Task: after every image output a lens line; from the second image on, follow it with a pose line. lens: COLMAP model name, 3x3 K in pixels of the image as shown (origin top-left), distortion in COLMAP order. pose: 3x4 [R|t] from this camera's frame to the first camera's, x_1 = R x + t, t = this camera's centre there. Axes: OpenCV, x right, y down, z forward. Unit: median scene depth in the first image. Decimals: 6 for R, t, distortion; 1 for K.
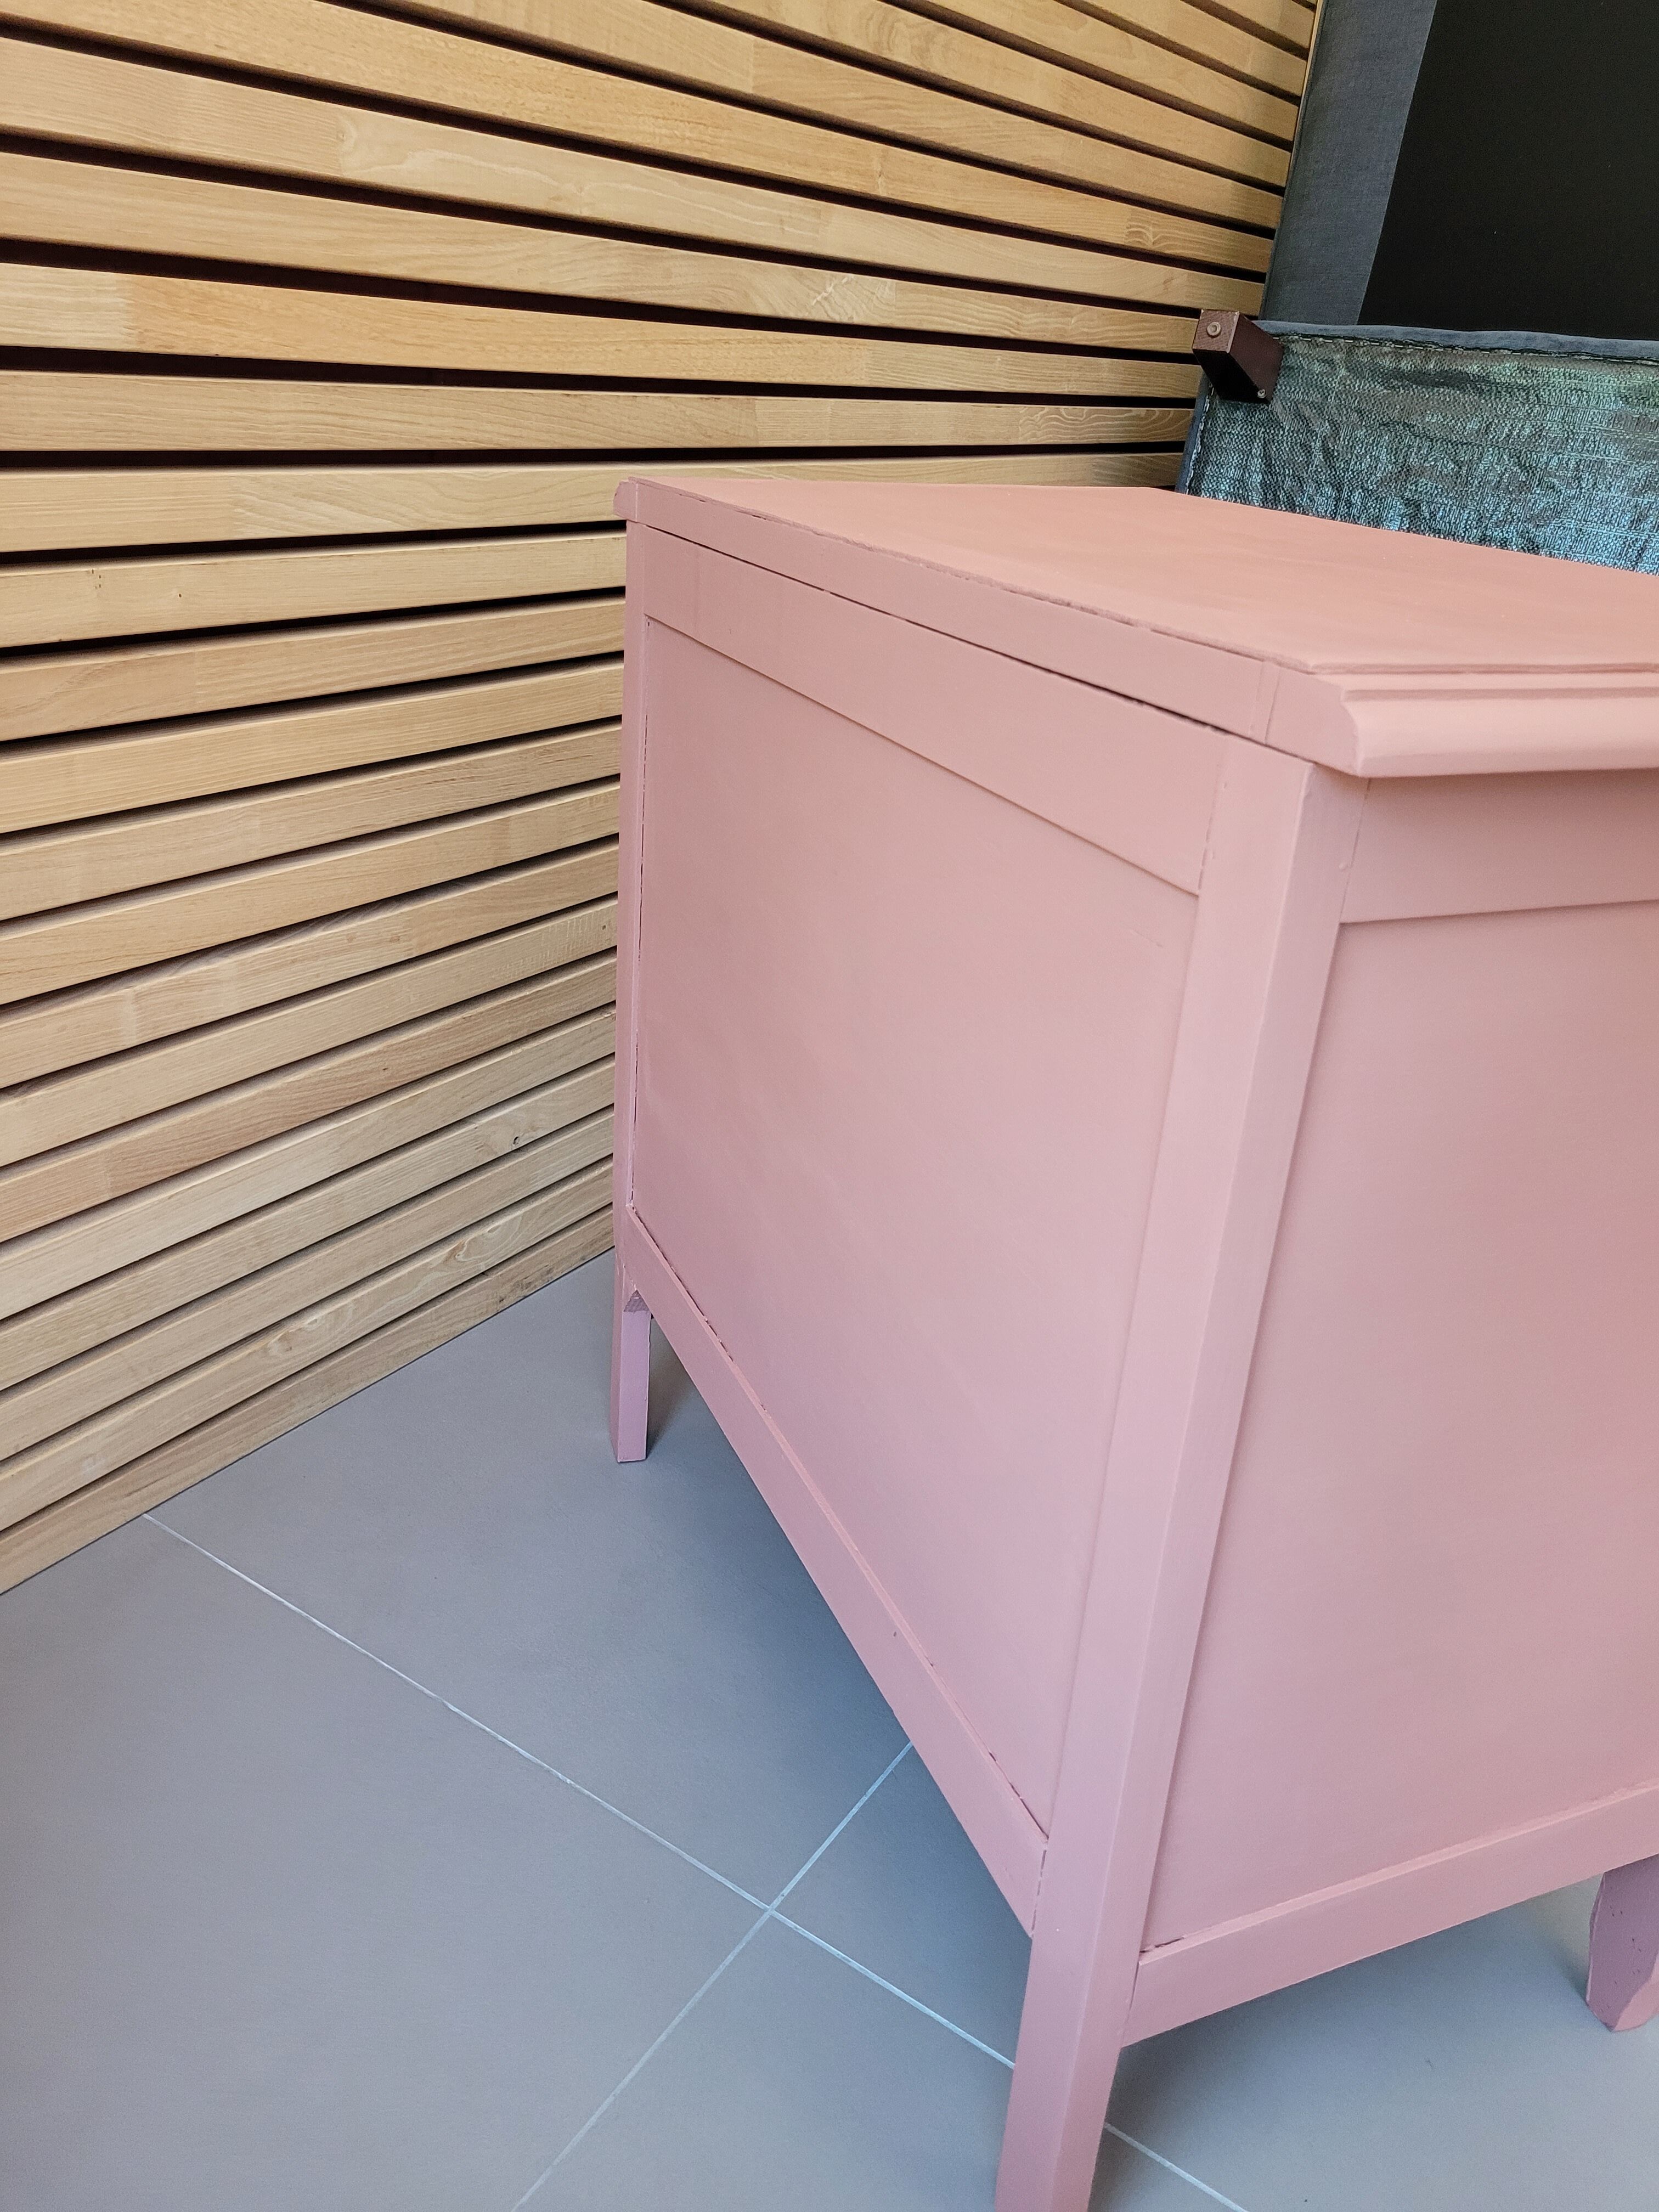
lens RADIAL K [[1689.6, 0, 825.8], [0, 1689.6, 1091.1], [0, 0, 1]] dist [0.051071, -0.054595]
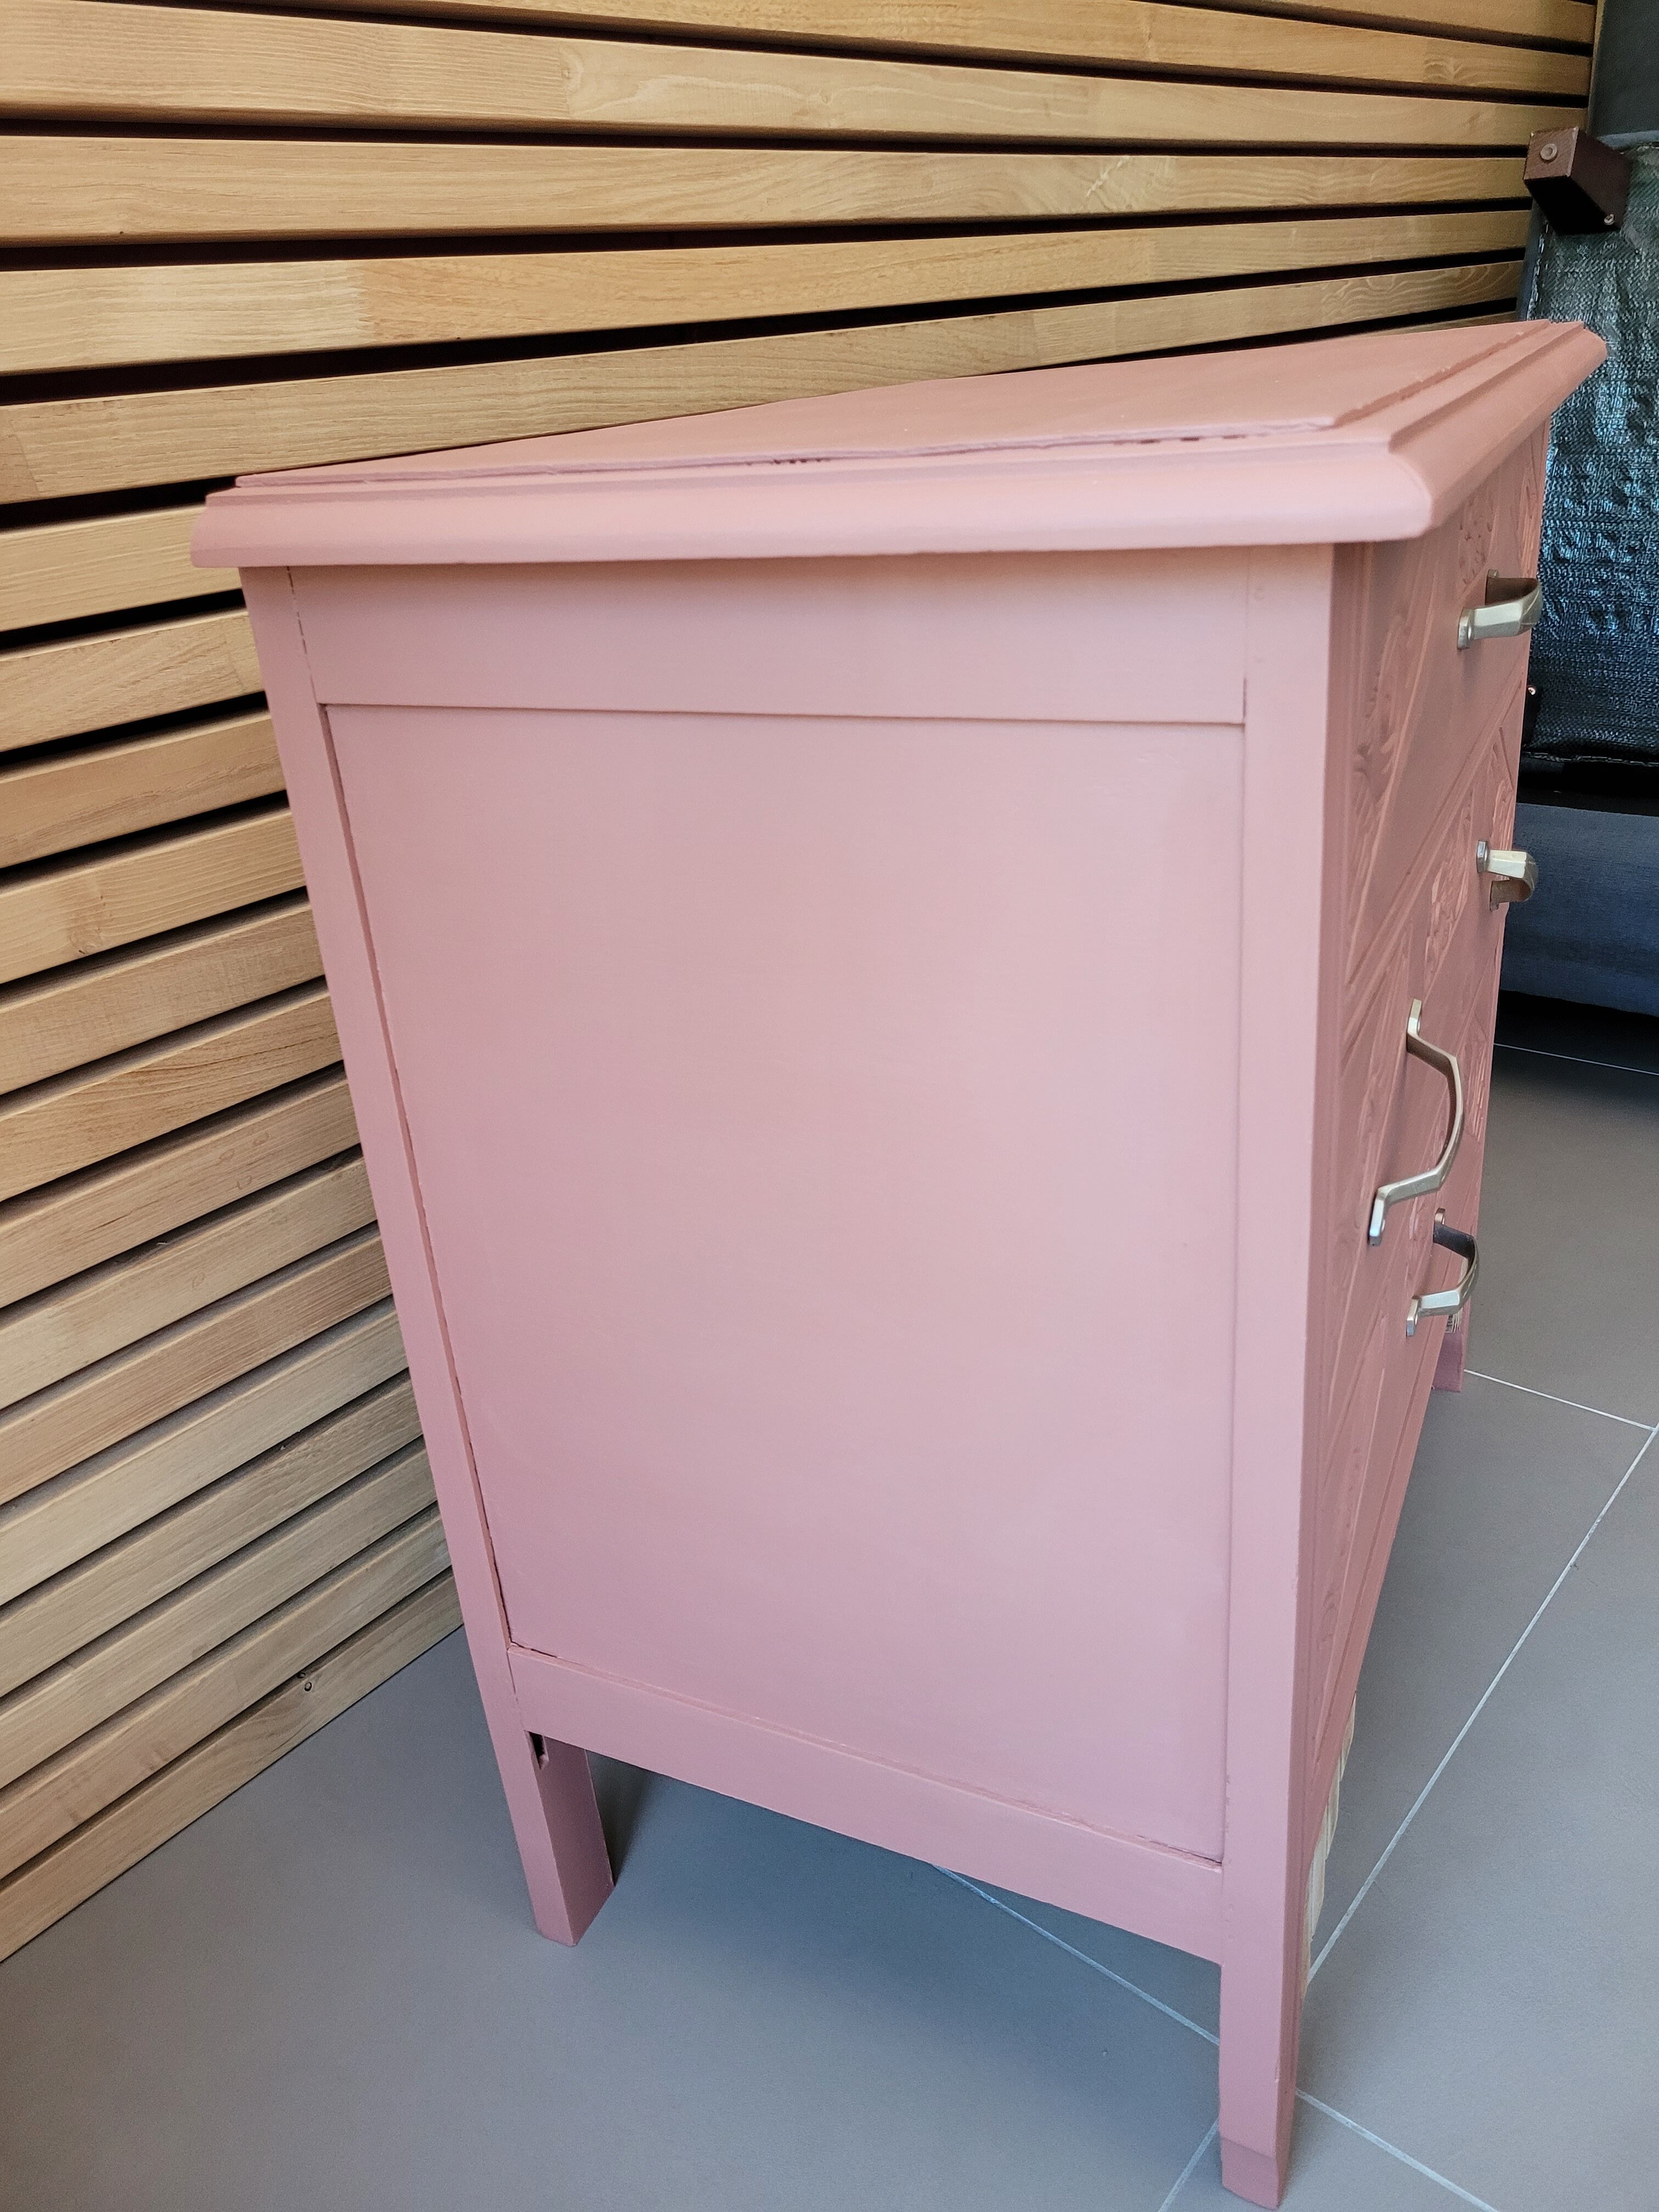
lens RADIAL K [[1689.6, 0, 825.8], [0, 1689.6, 1091.1], [0, 0, 1]] dist [0.051071, -0.054595]
pose [[0.981375, -0.092981, -0.168097, -0.043976], [0.094365, 0.995538, 0.000245, -0.013441], [0.167324, -0.016103, 0.985770, 0.116888]]
